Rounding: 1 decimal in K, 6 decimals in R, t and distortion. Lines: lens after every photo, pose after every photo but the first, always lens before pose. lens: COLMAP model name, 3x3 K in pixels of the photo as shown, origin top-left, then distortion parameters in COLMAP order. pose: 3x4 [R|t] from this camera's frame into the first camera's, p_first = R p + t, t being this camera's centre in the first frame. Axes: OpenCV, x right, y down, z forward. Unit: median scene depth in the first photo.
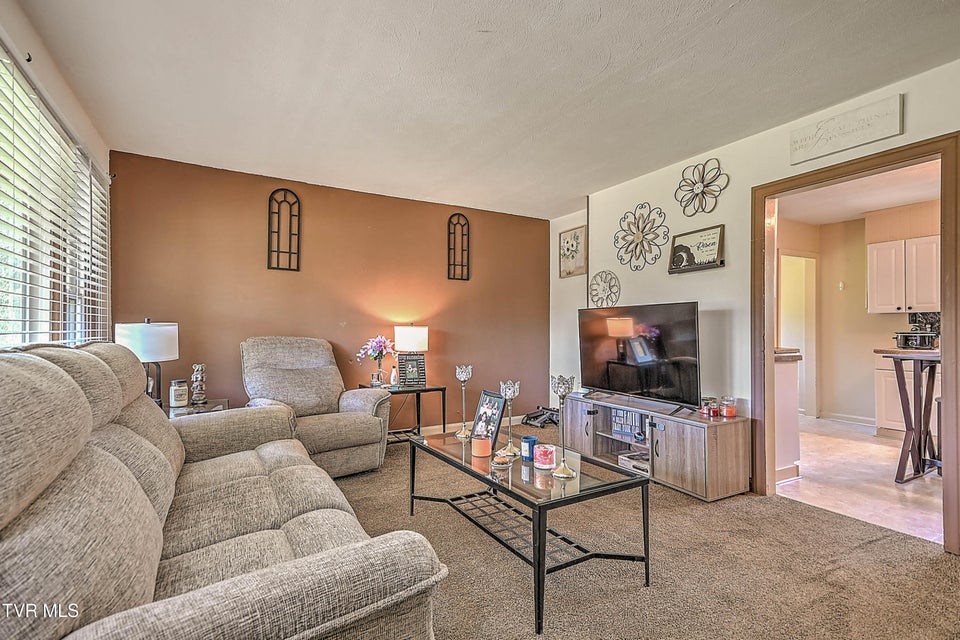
lens RADIAL K [[456.2, 0, 476.8], [0, 456.2, 328.8], [0, 0, 1]] dist [0.041293, 0.000562]
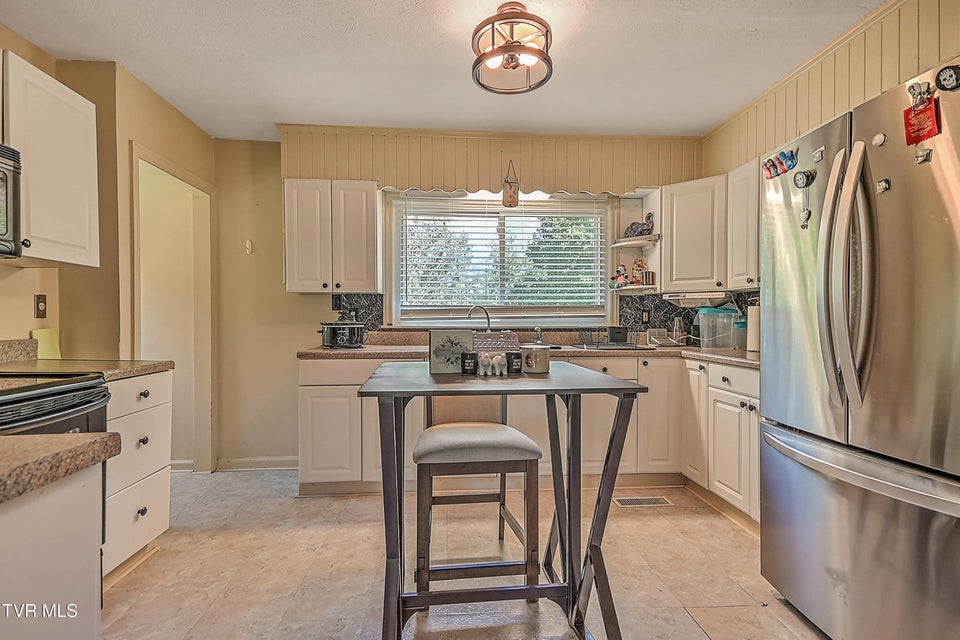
lens RADIAL K [[469.4, 0, 478.5], [0, 469.4, 322.1], [0, 0, 1]] dist [0.022880, -0.000456]
pose [[0.429237, -0.006847, 0.903166, 0.519765], [0.002962, 0.999977, 0.006173, 0.003982], [-0.903187, 0.000025, 0.429247, 0.686198]]
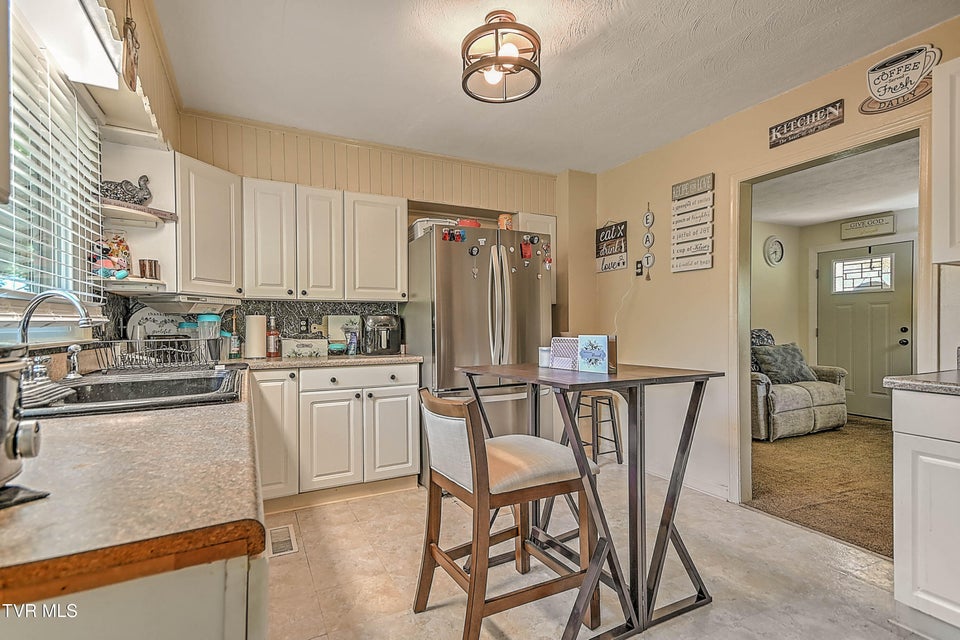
lens RADIAL K [[456.2, 0, 476.8], [0, 456.2, 328.8], [0, 0, 1]] dist [0.041293, 0.000562]
pose [[-0.998960, 0.001704, 0.045567, 1.007415], [0.001969, 0.999981, 0.005769, 0.003590], [-0.045556, 0.005853, -0.998945, 1.386928]]
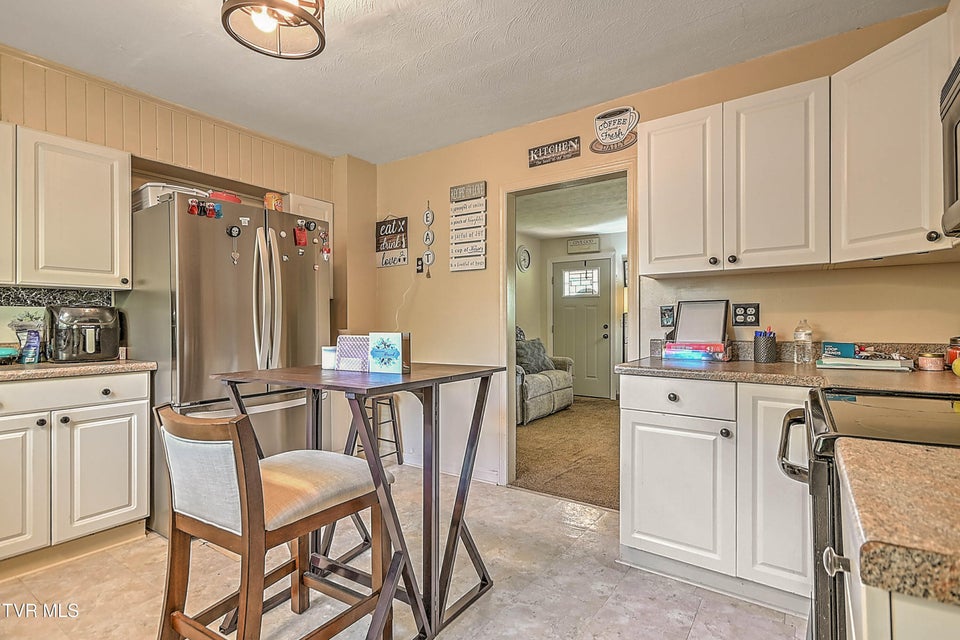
lens RADIAL K [[469.4, 0, 478.5], [0, 469.4, 322.1], [0, 0, 1]] dist [0.022880, -0.000456]
pose [[-0.902417, -0.001638, -0.430861, 1.023517], [-0.000607, 0.999997, -0.002530, 0.004071], [0.430864, -0.002021, -0.902415, 1.350468]]
